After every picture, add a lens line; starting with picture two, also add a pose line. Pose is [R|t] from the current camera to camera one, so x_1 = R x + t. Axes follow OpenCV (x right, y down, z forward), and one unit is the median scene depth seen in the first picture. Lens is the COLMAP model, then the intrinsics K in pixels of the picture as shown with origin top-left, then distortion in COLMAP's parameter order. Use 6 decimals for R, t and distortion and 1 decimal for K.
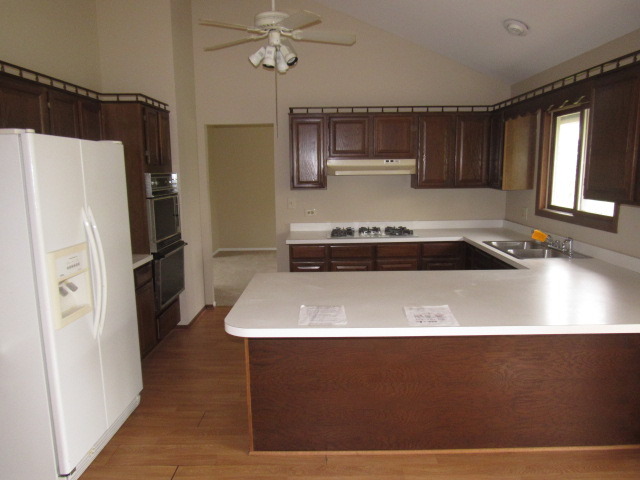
lens RADIAL K [[468.5, 0, 321.3], [0, 468.5, 240.4], [0, 0, 1]] dist [-0.021451, -0.006271]
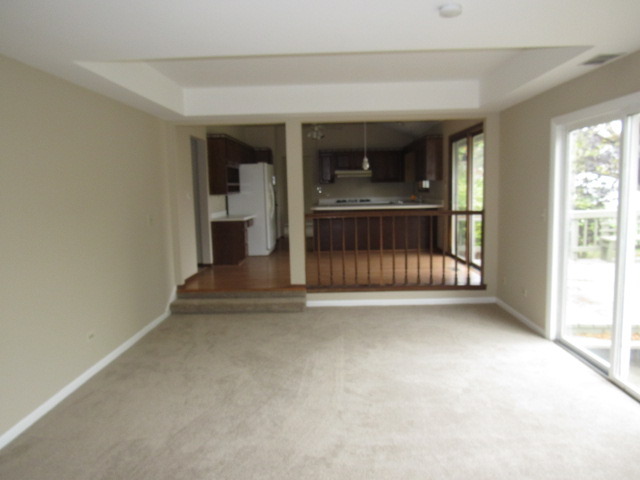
lens RADIAL K [[468.5, 0, 319.7], [0, 468.5, 240.1], [0, 0, 1]] dist [-0.021451, -0.006271]
pose [[0.999791, -0.004357, -0.019958, -0.016215], [0.003724, 0.999492, -0.031645, 0.251705], [0.020086, 0.031564, 0.999300, -1.348986]]
